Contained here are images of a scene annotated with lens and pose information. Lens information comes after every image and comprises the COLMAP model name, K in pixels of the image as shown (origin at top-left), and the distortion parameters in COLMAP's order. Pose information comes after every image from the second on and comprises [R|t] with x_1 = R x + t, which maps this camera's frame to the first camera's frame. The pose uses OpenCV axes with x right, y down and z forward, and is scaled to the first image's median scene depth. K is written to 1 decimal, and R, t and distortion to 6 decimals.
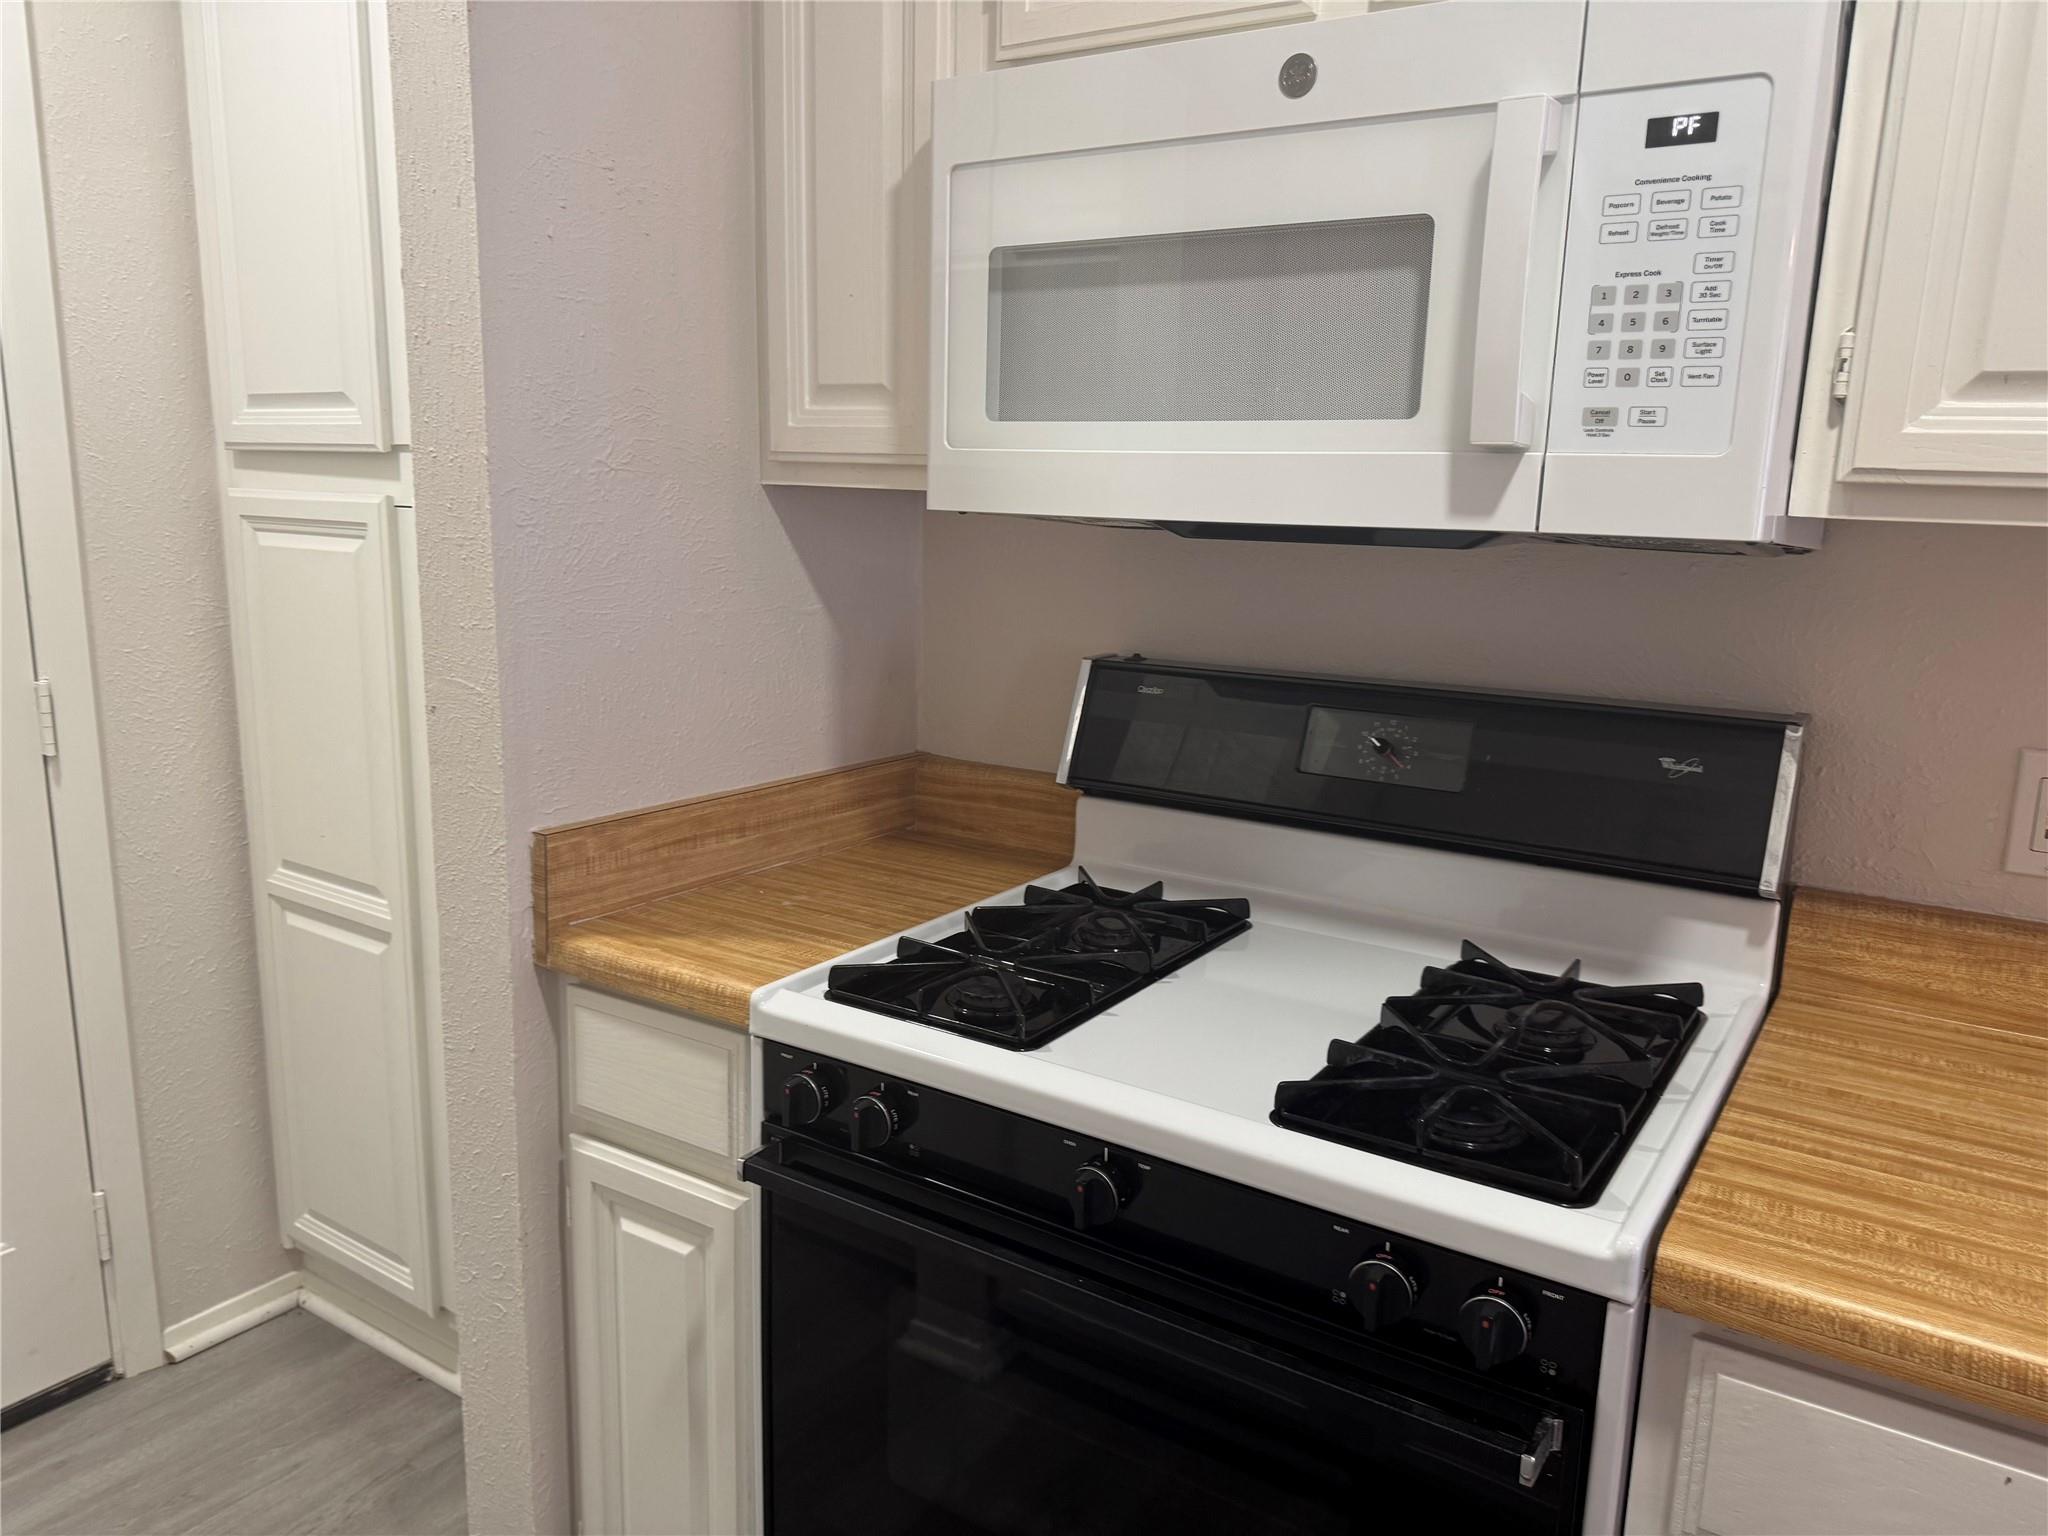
lens RADIAL K [[1451.6, 0, 1021.5], [0, 1451.6, 776.5], [0, 0, 1]] dist [0.025826, -0.040367]
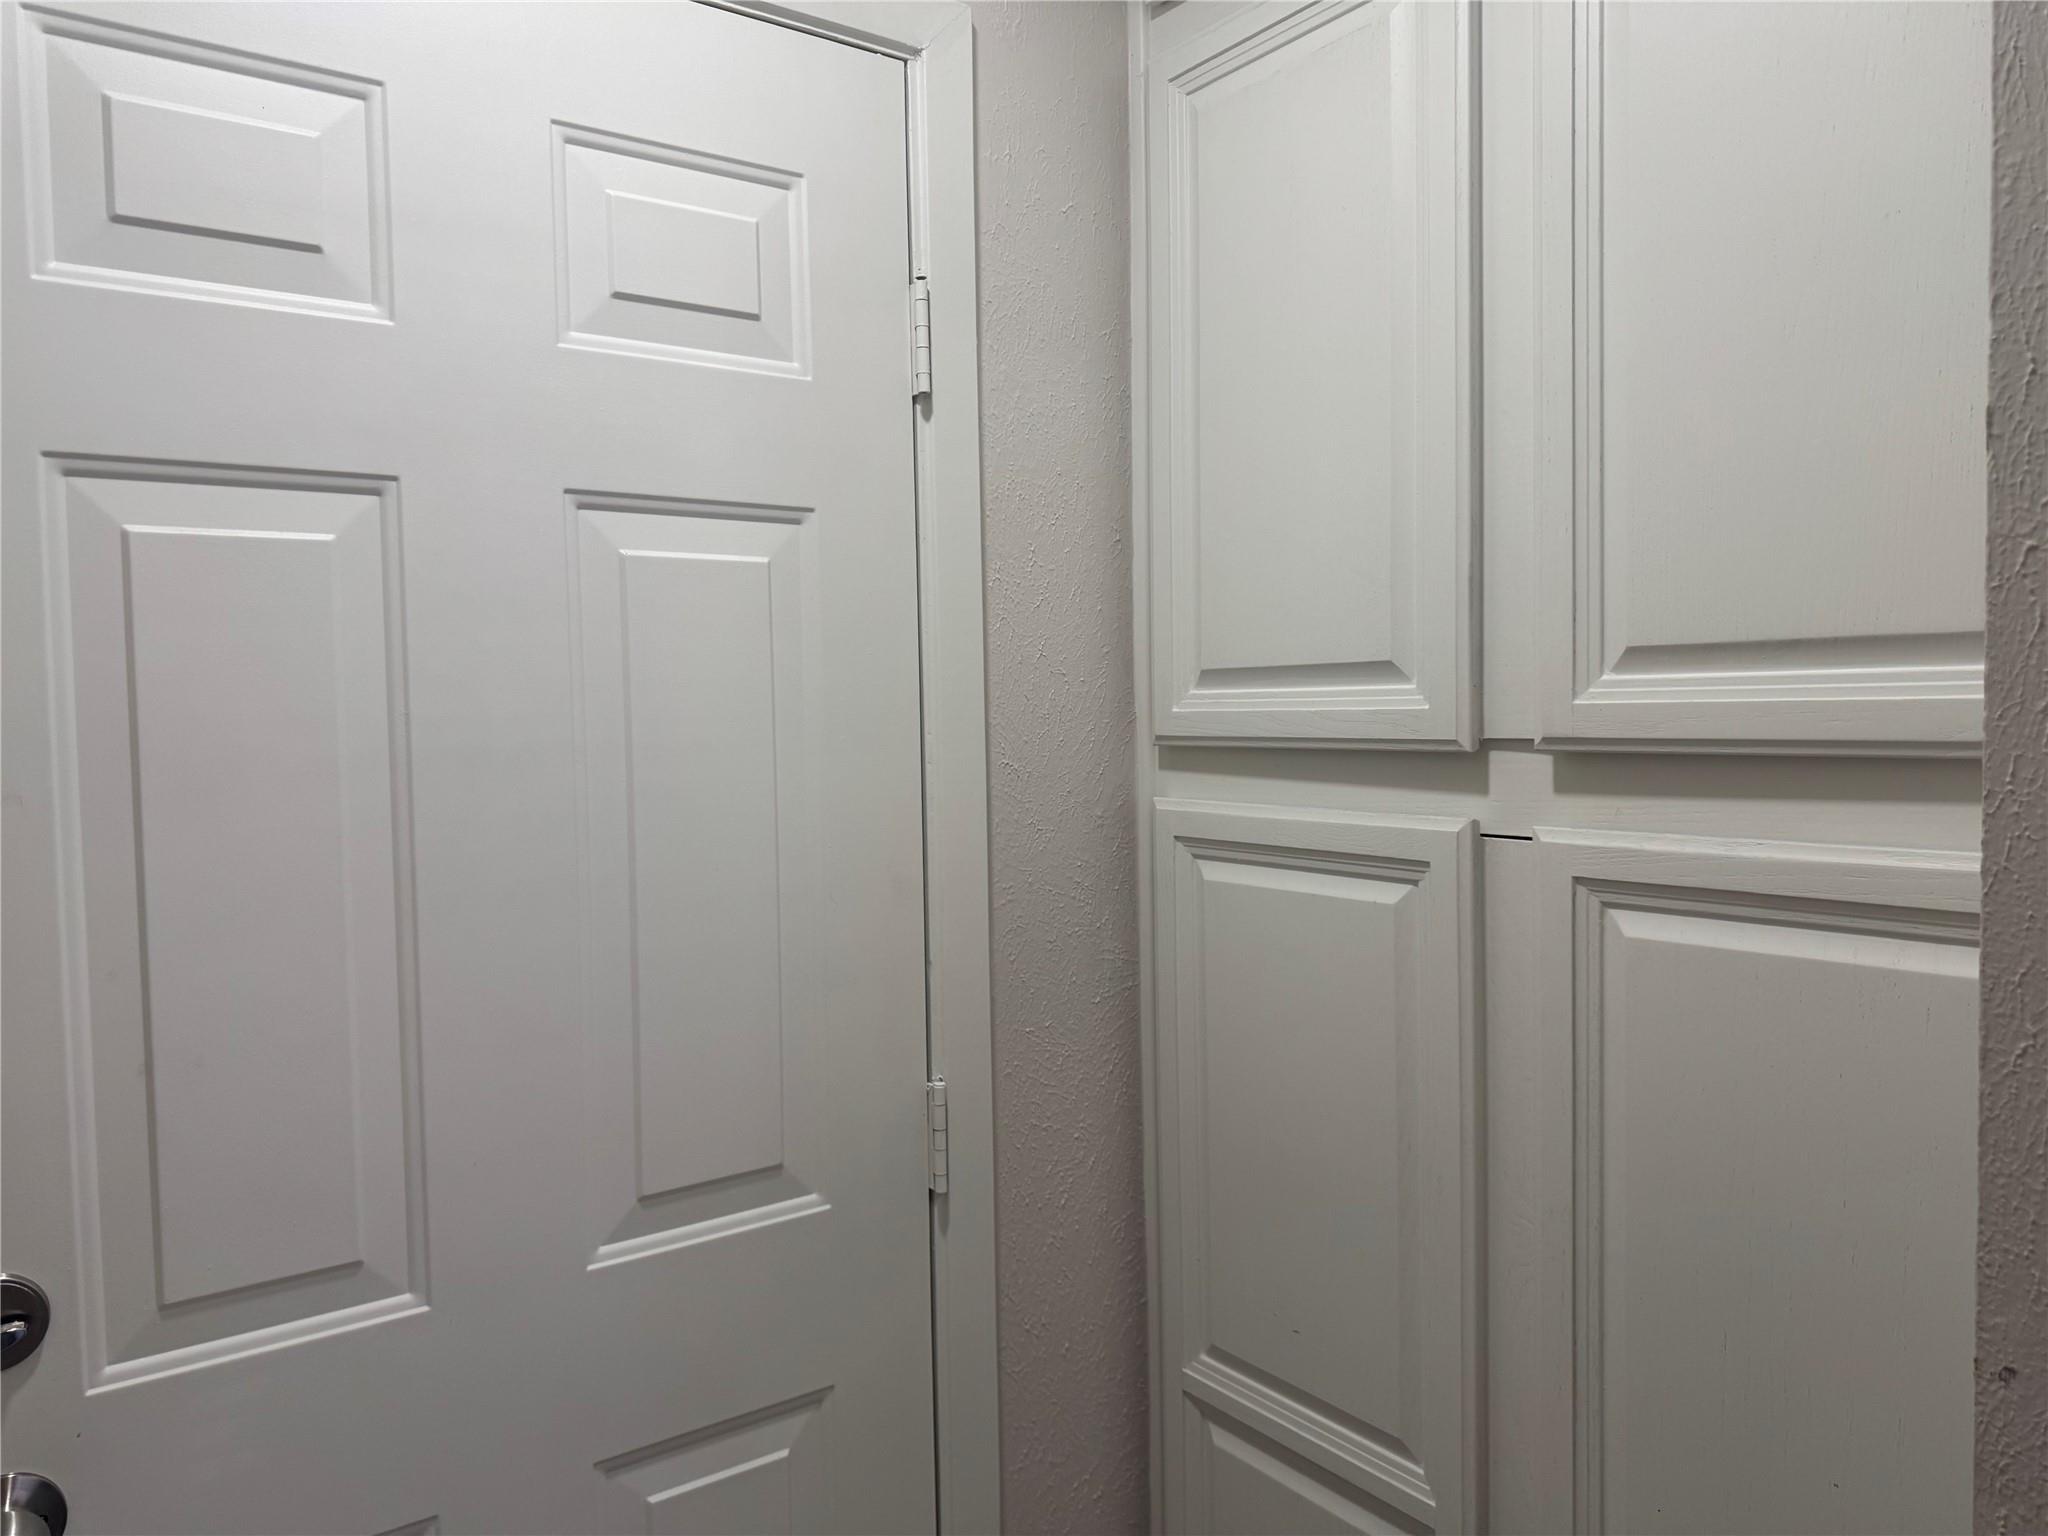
lens RADIAL K [[1451.6, 0, 1014.7], [0, 1451.6, 758.2], [0, 0, 1]] dist [0.025826, -0.040367]
pose [[0.938434, -0.025901, -0.344486, -0.395477], [-0.031420, 0.986653, -0.159776, -0.110373], [0.344027, 0.160763, 0.925095, 0.343096]]
